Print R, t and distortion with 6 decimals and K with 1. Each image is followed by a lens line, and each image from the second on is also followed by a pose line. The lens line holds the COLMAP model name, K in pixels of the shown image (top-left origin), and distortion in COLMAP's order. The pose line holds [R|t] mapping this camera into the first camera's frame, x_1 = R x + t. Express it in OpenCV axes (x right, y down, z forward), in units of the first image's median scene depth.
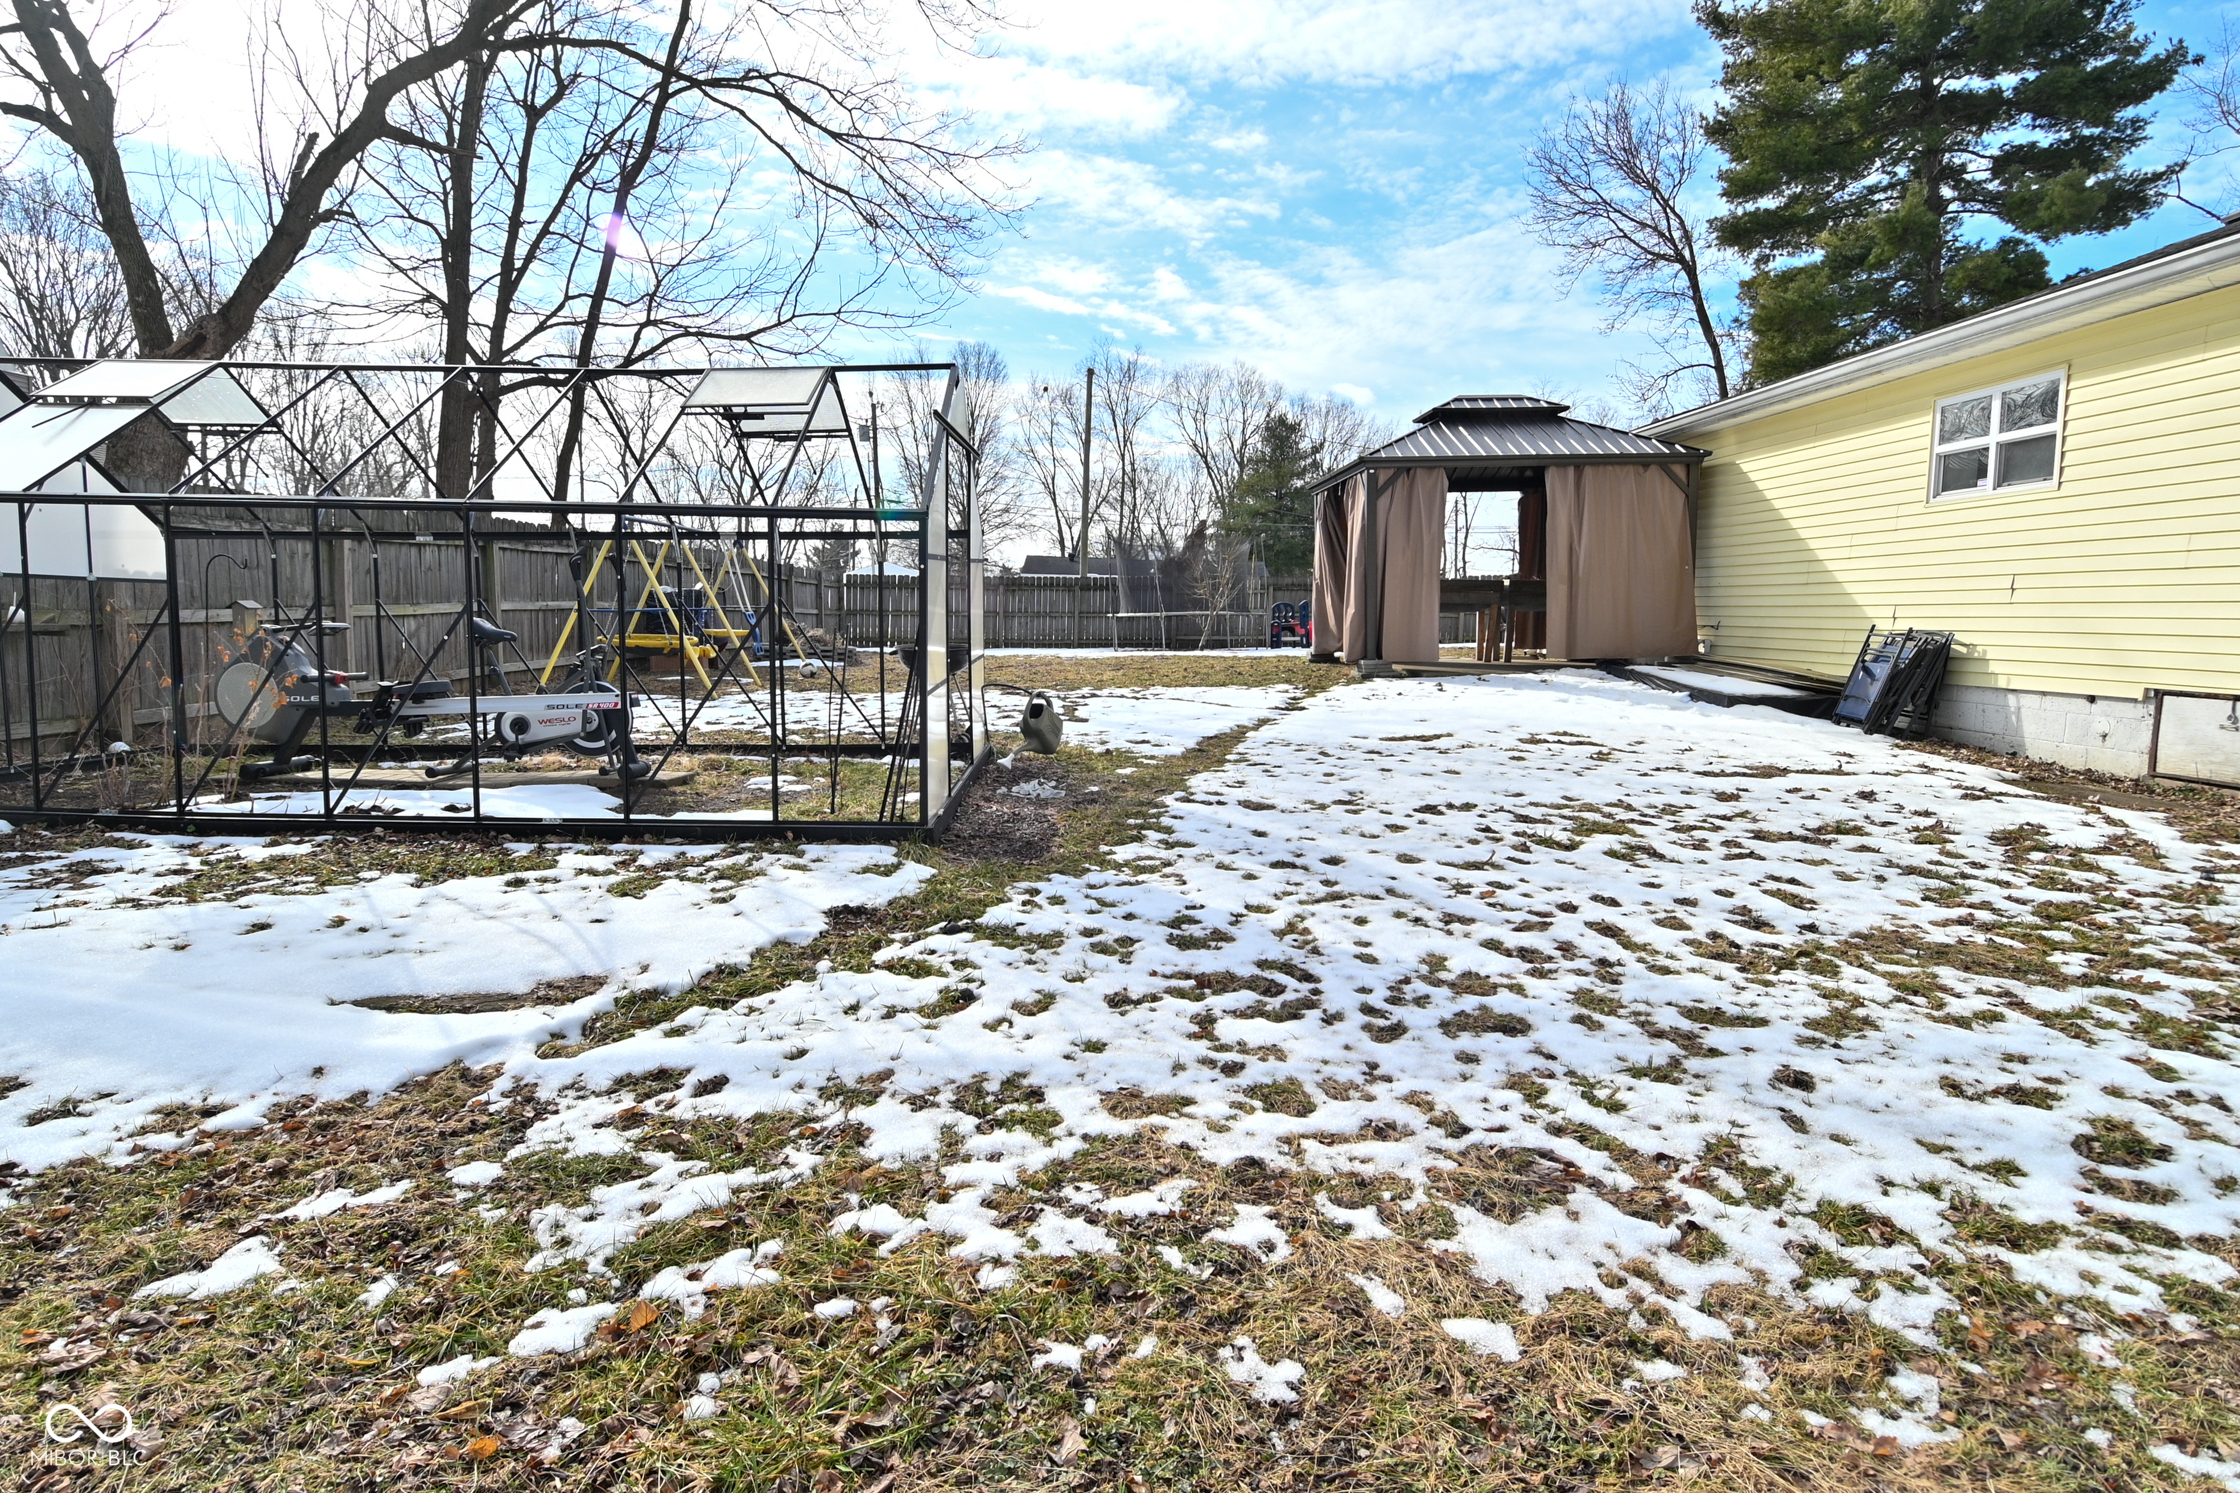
lens RADIAL K [[1177.7, 0, 1120.0], [0, 1177.7, 746.5], [0, 0, 1]] dist [0.014045, -0.024049]
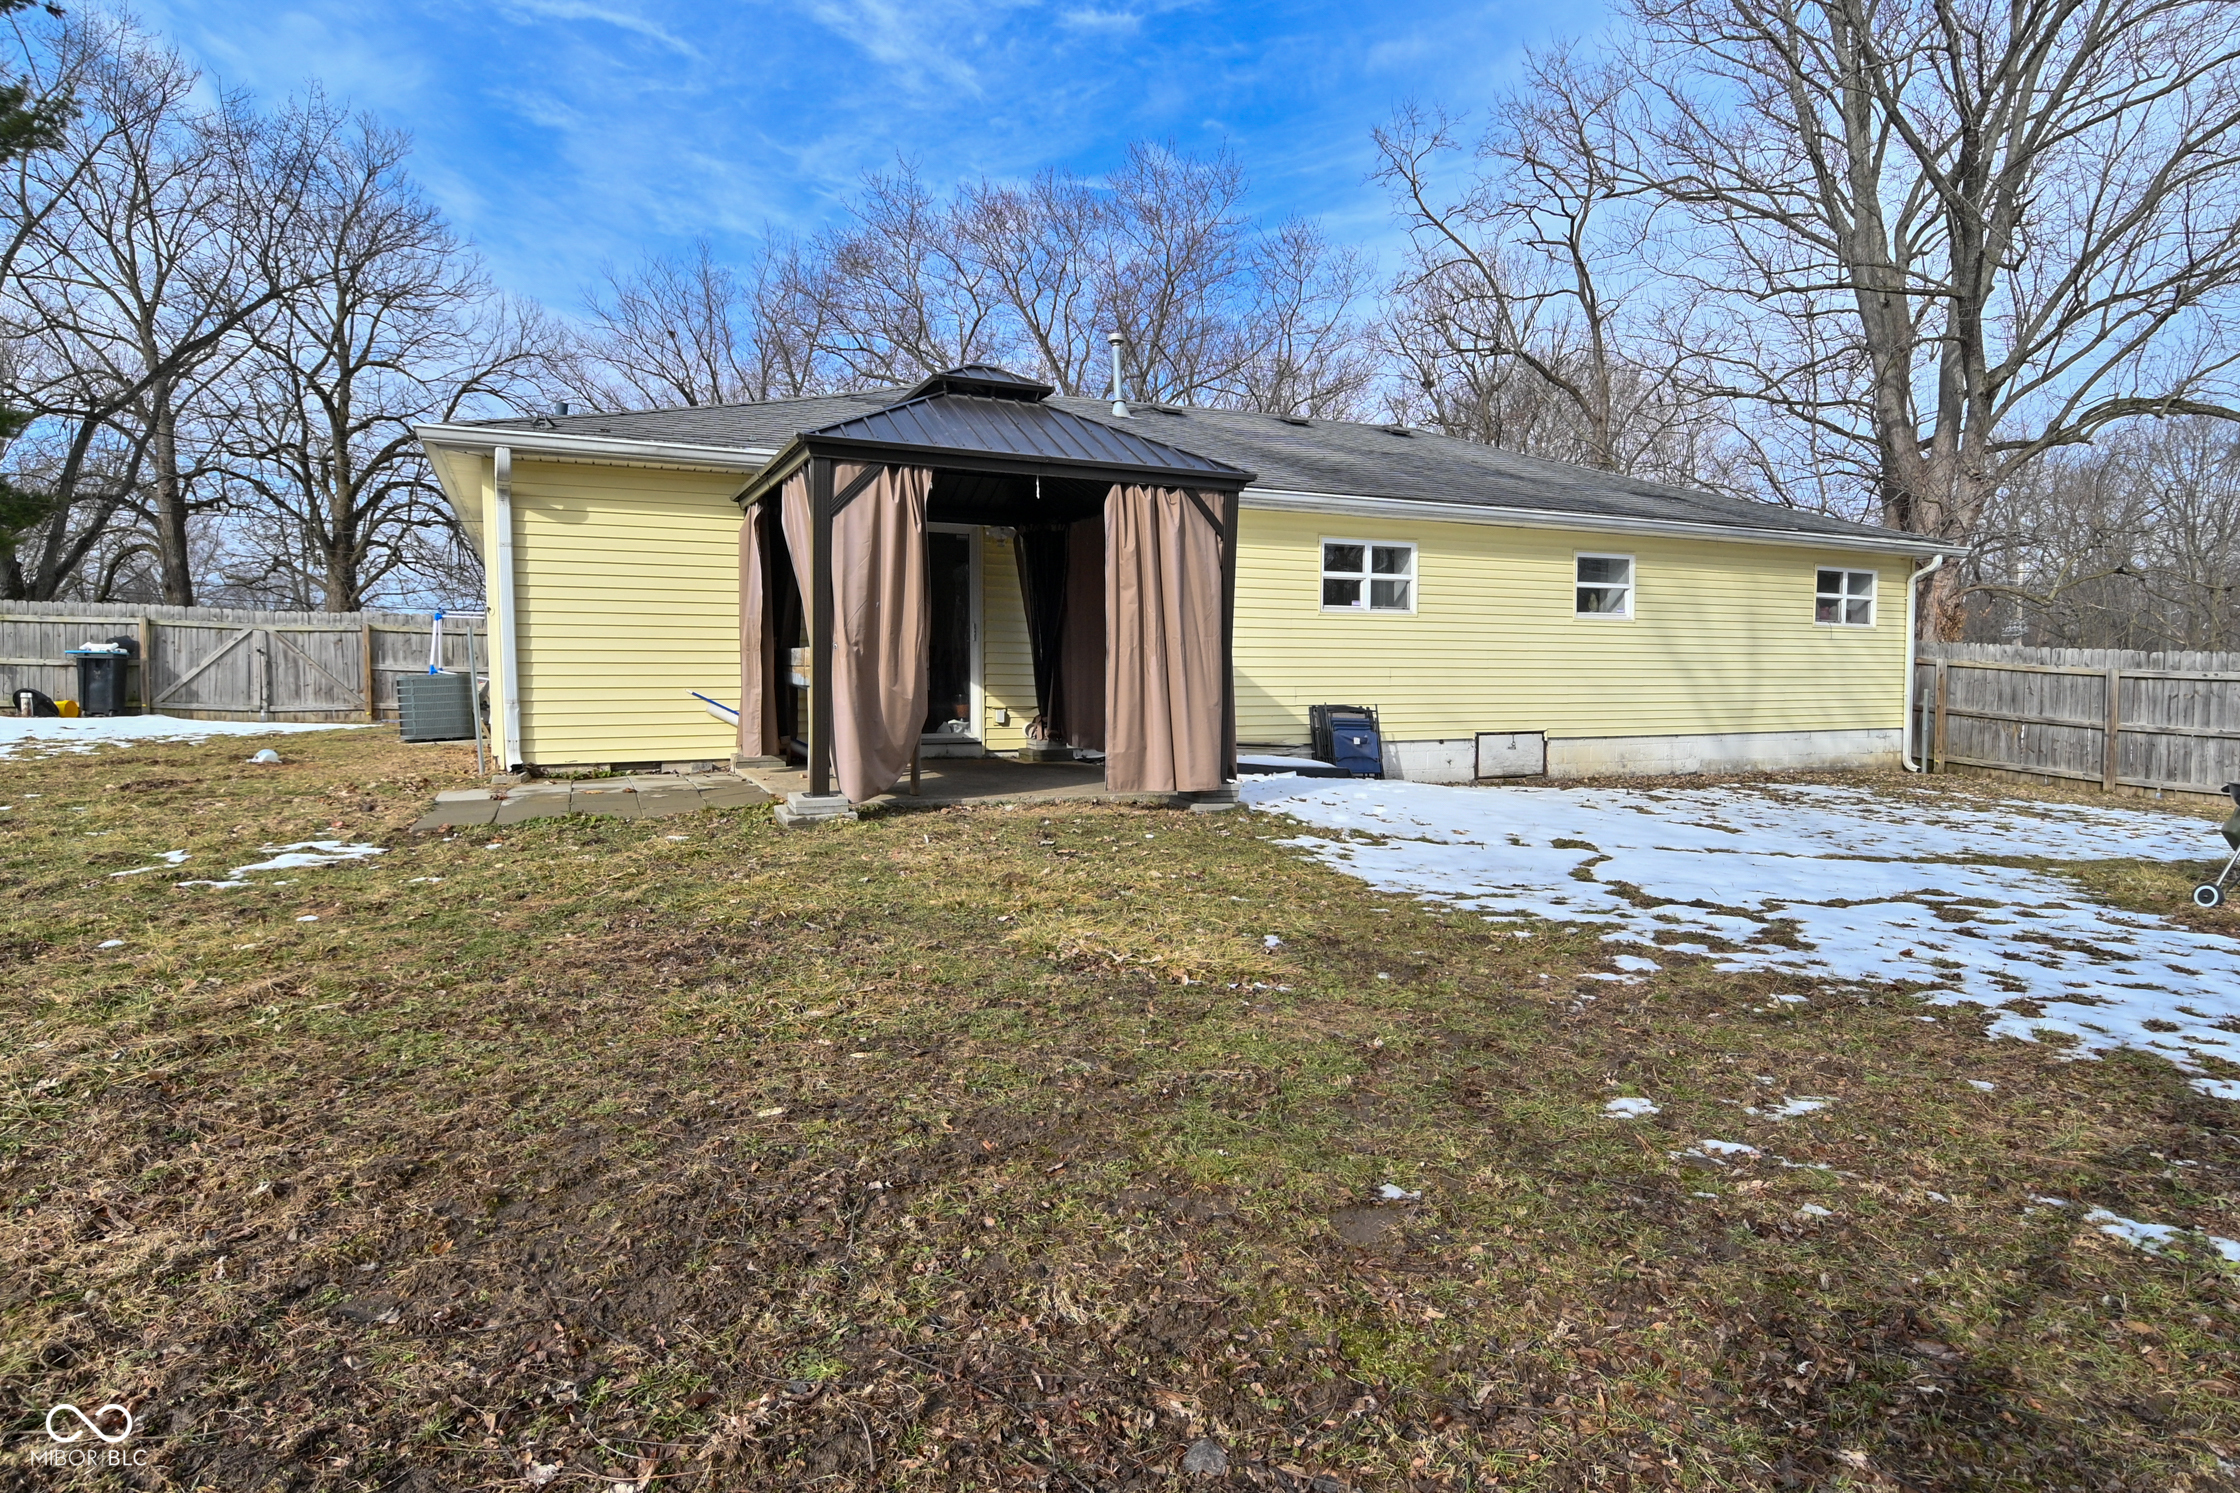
lens RADIAL K [[1179.1, 0, 1128.6], [0, 1179.1, 733.9], [0, 0, 1]] dist [0.021778, -0.029789]
pose [[-0.380789, -0.047800, 0.923426, -0.542694], [0.091390, 0.991828, 0.089027, -0.225384], [-0.920135, 0.118292, -0.373308, 1.882810]]
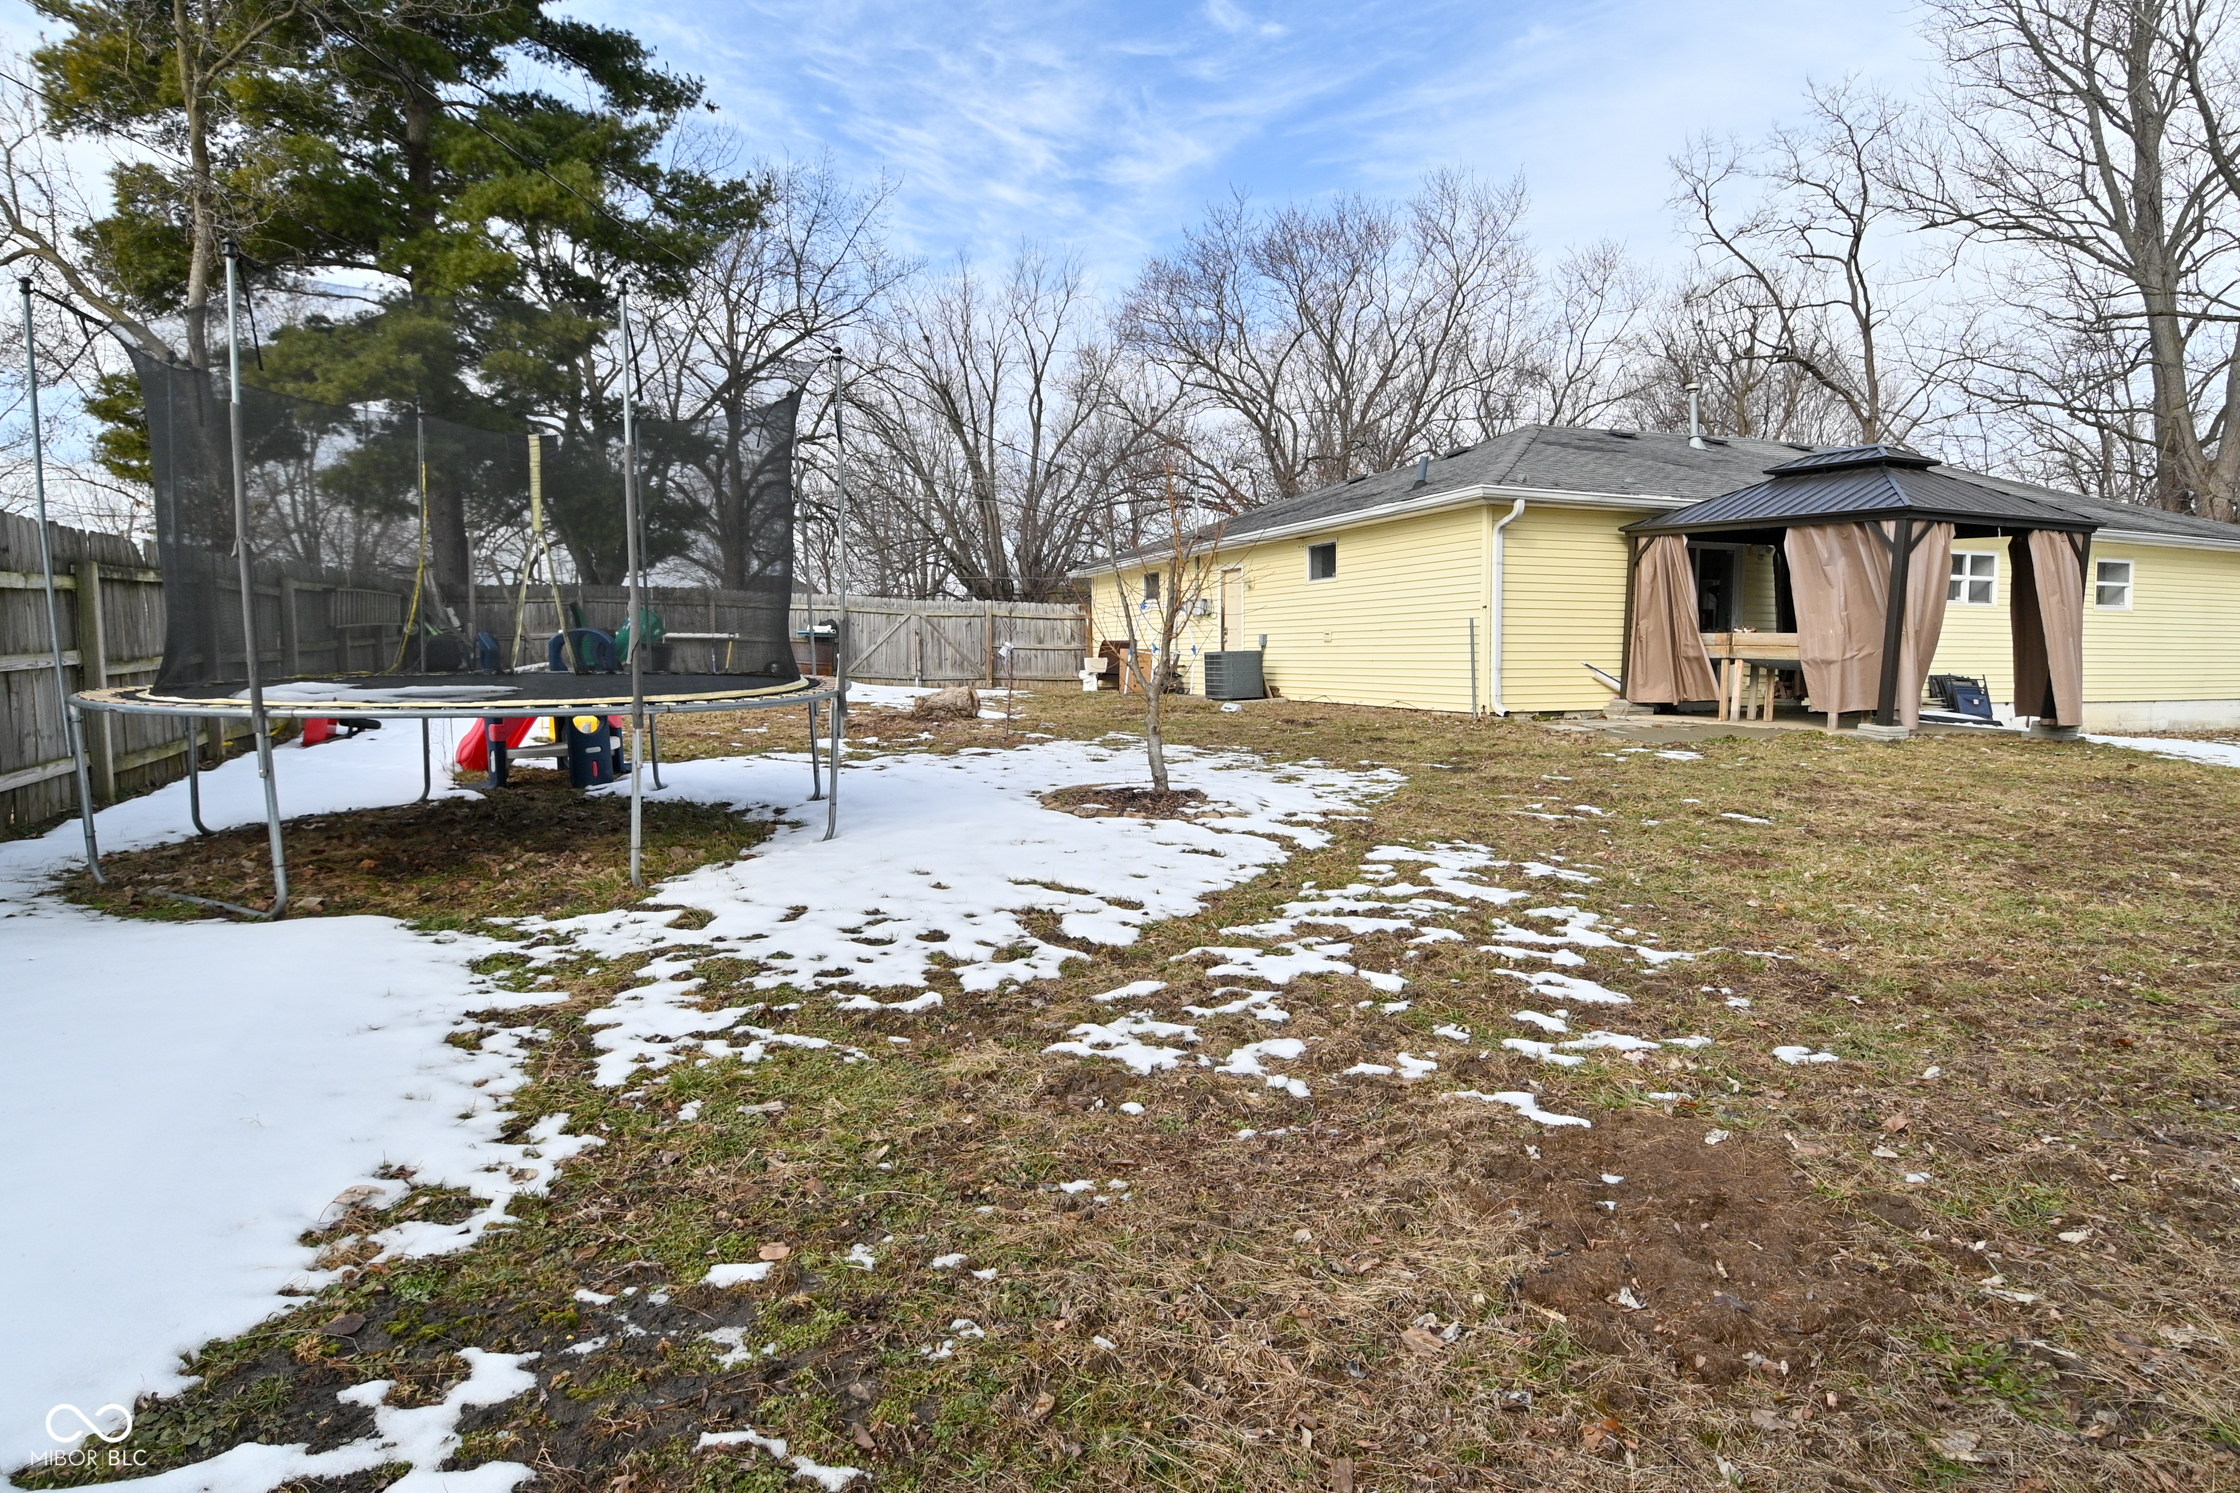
lens RADIAL K [[1179.1, 0, 1128.6], [0, 1179.1, 733.9], [0, 0, 1]] dist [0.021778, -0.029789]
pose [[-0.336539, -0.066518, 0.939317, -0.685236], [0.090218, 0.990636, 0.102476, -0.343345], [-0.937338, 0.119231, -0.327386, 3.119983]]
